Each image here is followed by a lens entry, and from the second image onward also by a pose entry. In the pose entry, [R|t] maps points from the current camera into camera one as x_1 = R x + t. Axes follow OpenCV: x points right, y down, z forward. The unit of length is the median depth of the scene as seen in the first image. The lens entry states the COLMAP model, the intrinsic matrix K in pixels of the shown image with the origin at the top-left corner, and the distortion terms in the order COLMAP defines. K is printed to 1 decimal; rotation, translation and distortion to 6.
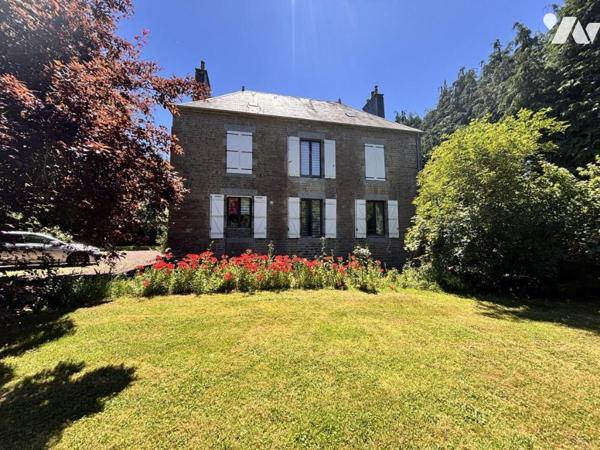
lens RADIAL K [[237.9, 0, 299.9], [0, 237.9, 227.5], [0, 0, 1]] dist [-0.003726, -0.000137]
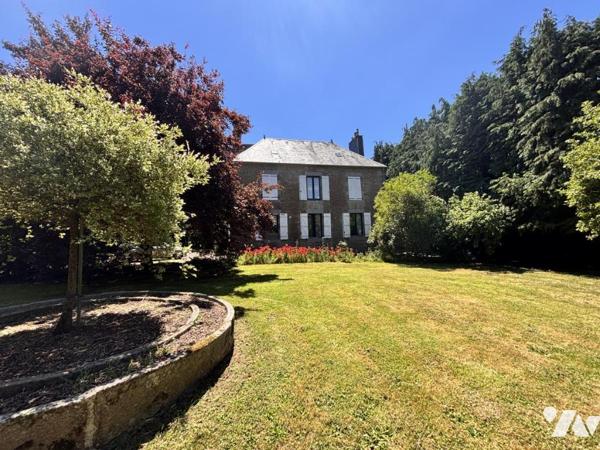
lens RADIAL K [[237.9, 0, 298.9], [0, 237.9, 226.3], [0, 0, 1]] dist [-0.003726, -0.000137]
pose [[0.999543, -0.030100, -0.002750, -0.058010], [0.030040, 0.999357, -0.019567, -0.009556], [0.003337, 0.019475, 0.999805, -0.604268]]
